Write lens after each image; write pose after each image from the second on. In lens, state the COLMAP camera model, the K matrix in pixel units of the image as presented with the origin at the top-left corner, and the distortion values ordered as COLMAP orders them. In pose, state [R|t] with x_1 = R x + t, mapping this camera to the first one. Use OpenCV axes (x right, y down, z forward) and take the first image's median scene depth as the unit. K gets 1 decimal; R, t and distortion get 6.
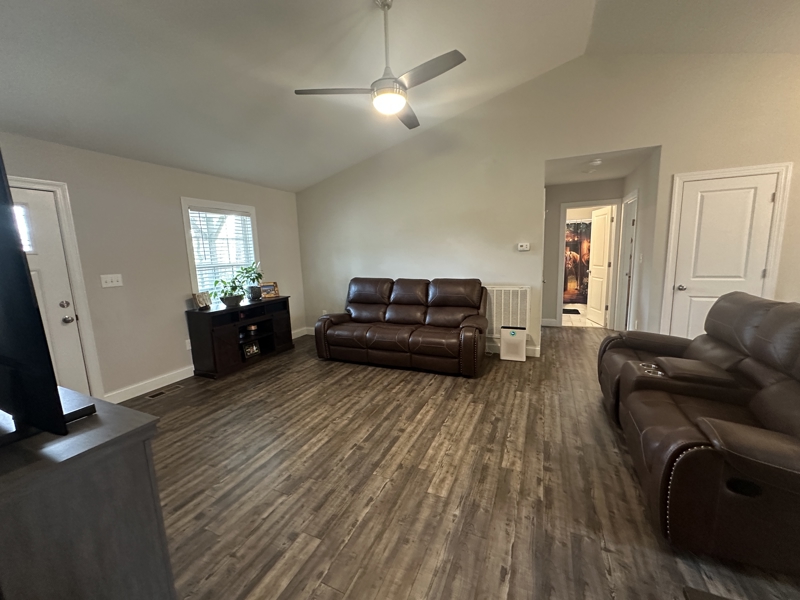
lens RADIAL K [[322.3, 0, 400.5], [0, 322.3, 298.6], [0, 0, 1]] dist [0.002422, 0.000287]
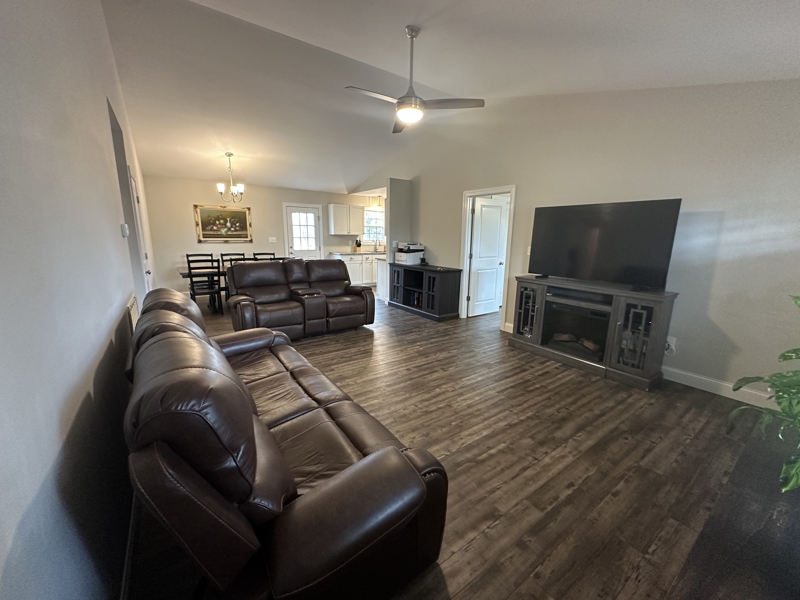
lens RADIAL K [[322.3, 0, 399.9], [0, 322.3, 300.2], [0, 0, 1]] dist [0.002422, 0.000287]
pose [[-0.865361, -0.081978, 0.494399, -0.556146], [0.086815, 0.947093, 0.308995, -0.258114], [-0.493573, 0.310313, -0.812460, 1.855795]]
